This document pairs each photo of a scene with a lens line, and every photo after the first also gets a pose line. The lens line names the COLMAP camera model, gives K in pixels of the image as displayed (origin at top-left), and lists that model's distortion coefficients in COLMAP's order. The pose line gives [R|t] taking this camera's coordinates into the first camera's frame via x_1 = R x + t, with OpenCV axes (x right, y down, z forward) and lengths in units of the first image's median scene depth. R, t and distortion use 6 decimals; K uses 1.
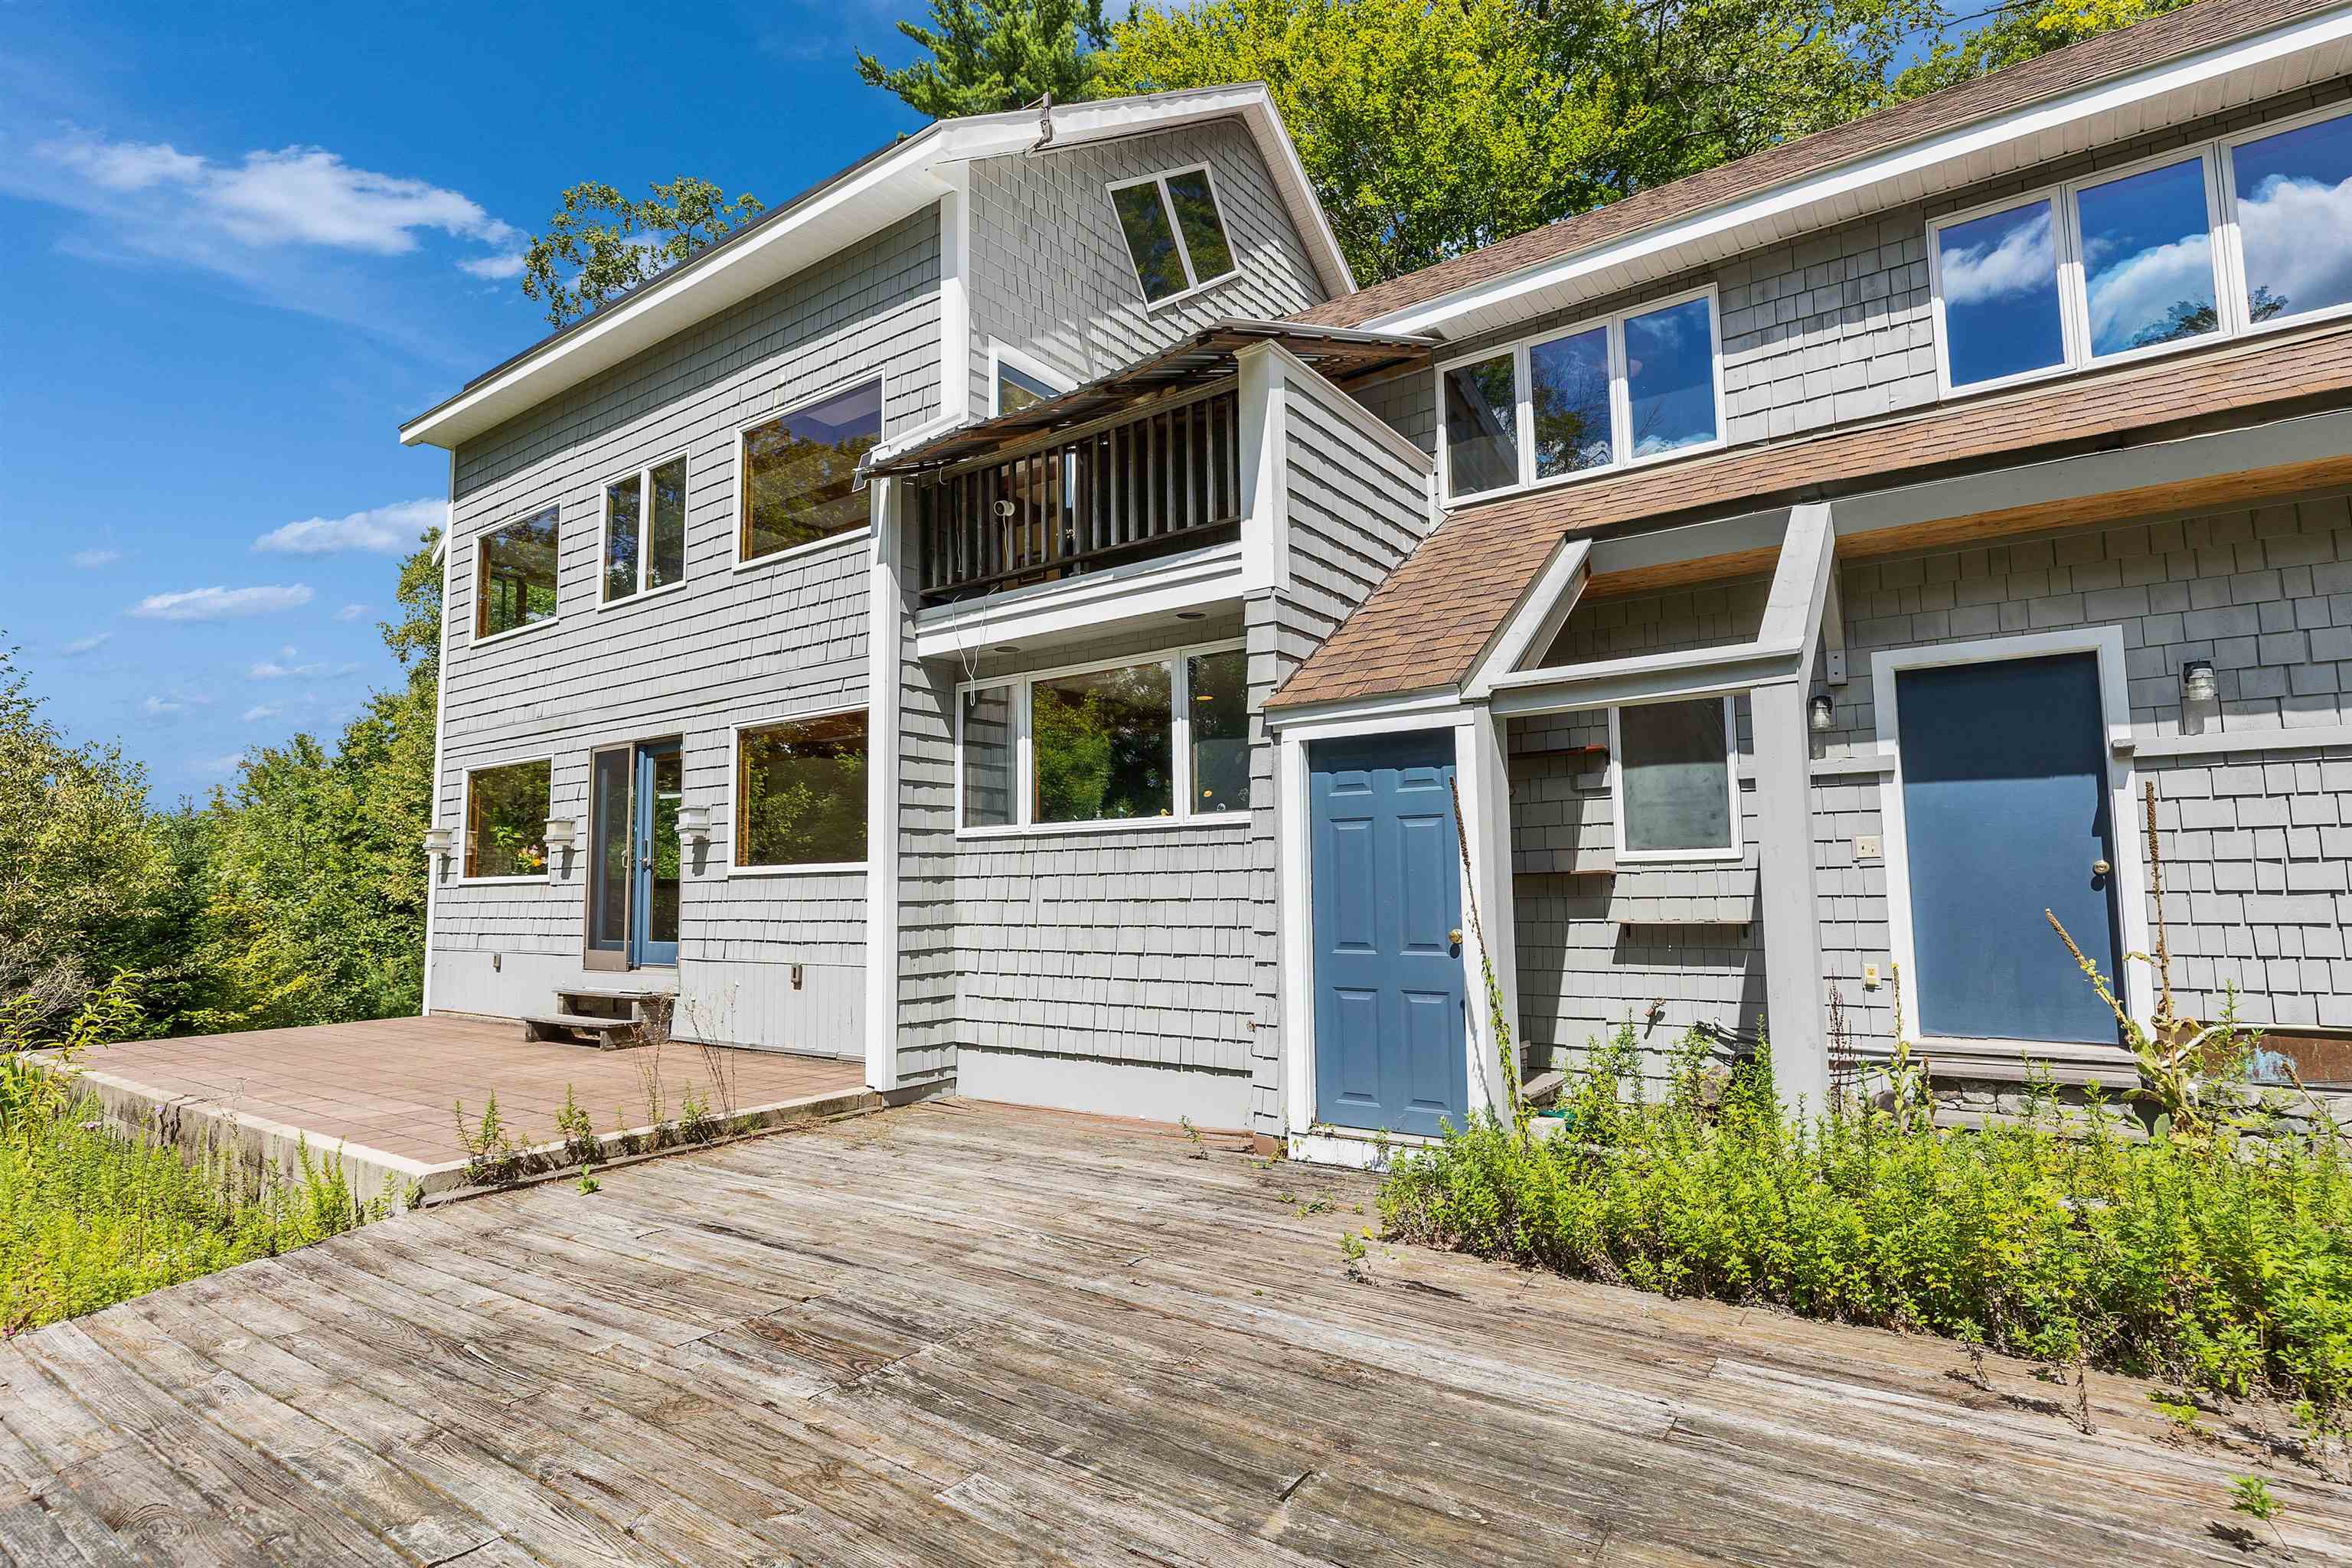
lens RADIAL K [[1167.6, 0, 1175.9], [0, 1167.6, 784.7], [0, 0, 1]] dist [-0.004046, -0.000743]
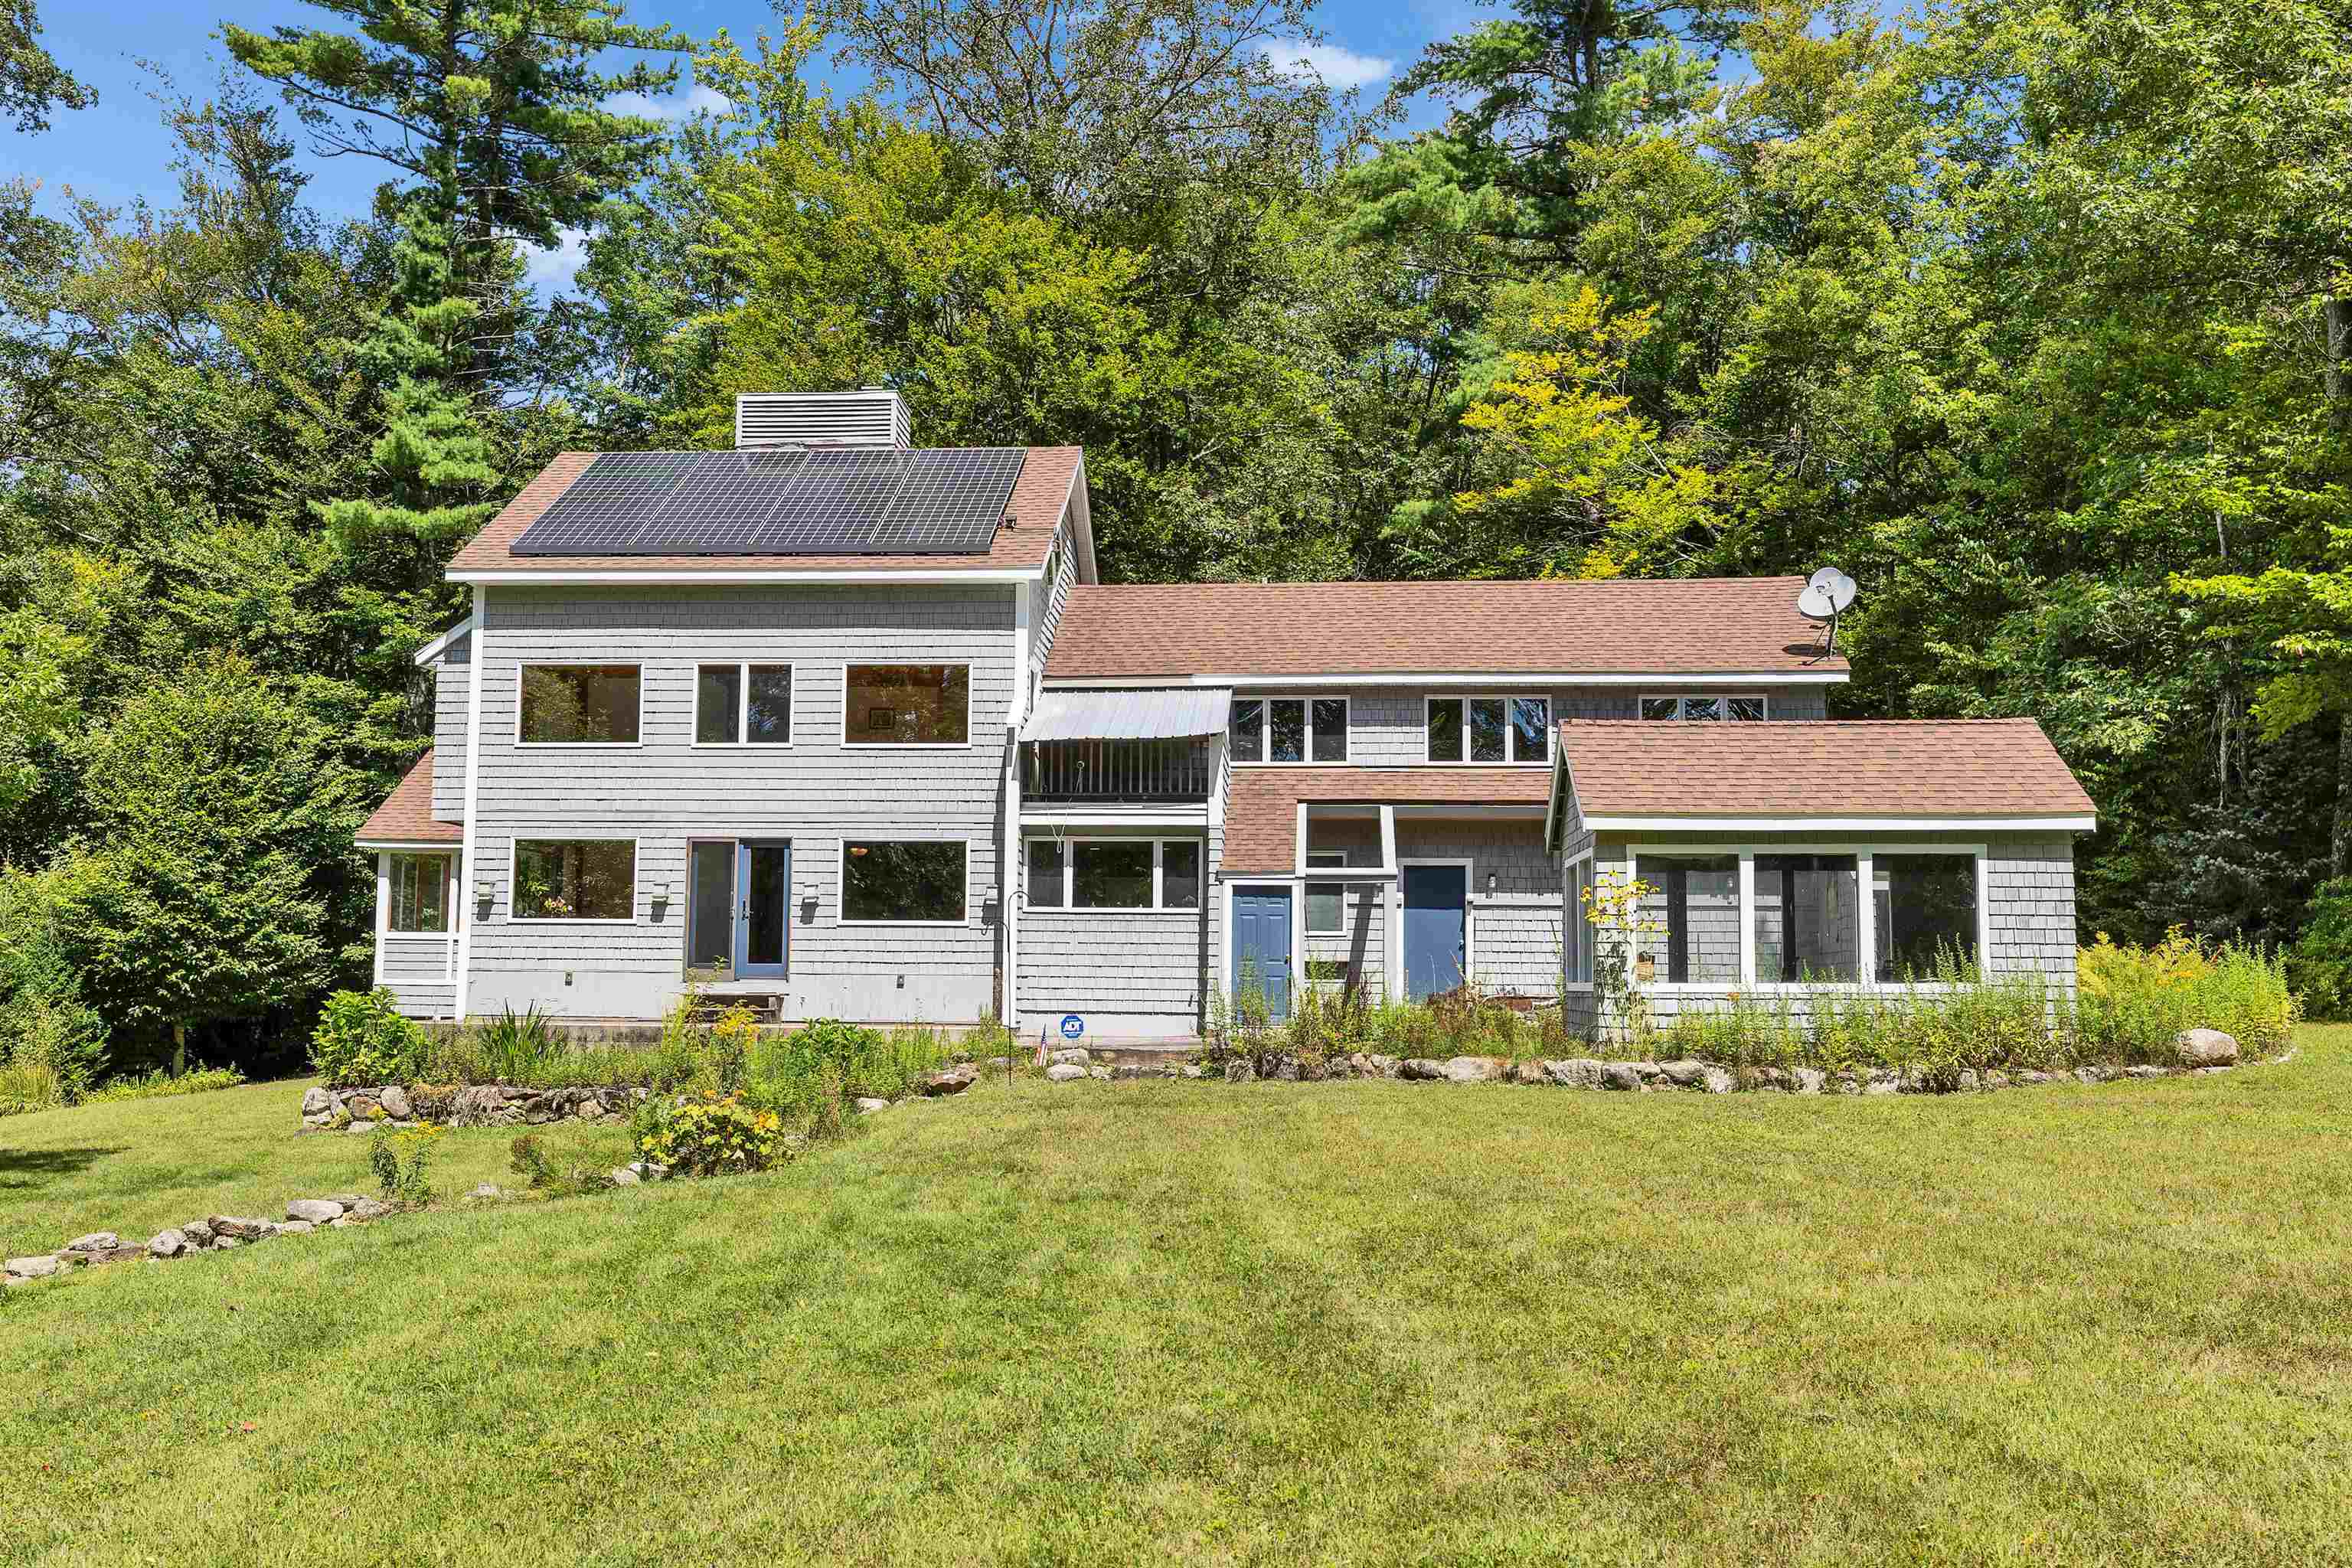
lens RADIAL K [[2125.3, 0, 1170.4], [0, 2125.3, 792.1], [0, 0, 1]] dist [0.003906, -0.005578]
pose [[0.853527, 0.072079, 0.516040, -1.888618], [-0.069000, 0.997299, -0.025173, -0.086784], [-0.516460, -0.014121, 0.856195, -2.305290]]
